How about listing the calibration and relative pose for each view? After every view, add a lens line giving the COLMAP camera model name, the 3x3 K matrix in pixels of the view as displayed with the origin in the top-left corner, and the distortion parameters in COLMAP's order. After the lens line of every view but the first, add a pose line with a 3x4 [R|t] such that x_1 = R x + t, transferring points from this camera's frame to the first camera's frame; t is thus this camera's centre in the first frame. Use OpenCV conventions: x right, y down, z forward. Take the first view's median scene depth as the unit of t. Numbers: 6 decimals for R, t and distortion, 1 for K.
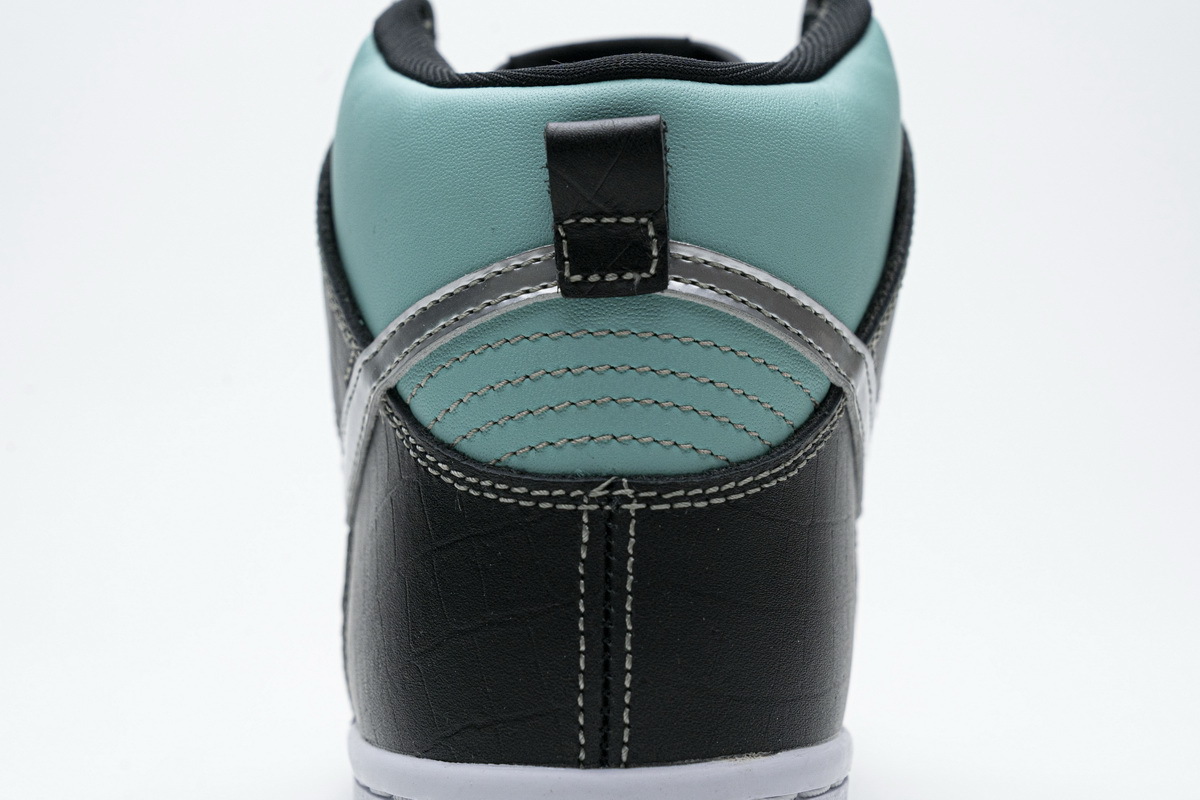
lens RADIAL K [[2321.6, 0, 600.0], [0, 2321.6, 400.0], [0, 0, 1]] dist [0.014771, -0.164617]
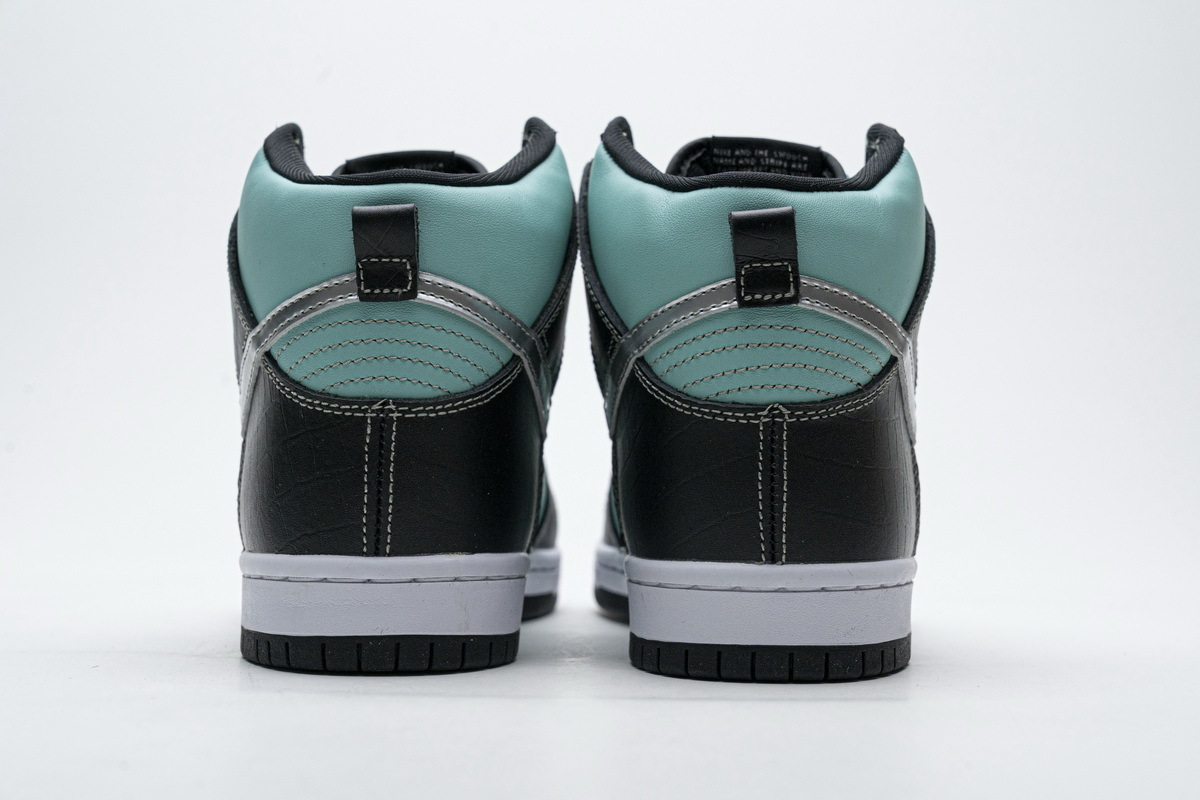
lens RADIAL K [[2321.6, 0, 600.0], [0, 2321.6, 400.0], [0, 0, 1]] dist [0.014771, -0.164617]
pose [[0.999268, 0.019352, 0.032998, 0.114133], [-0.018791, 0.999675, -0.017209, 0.061712], [-0.033320, 0.016577, 0.999307, -0.839198]]
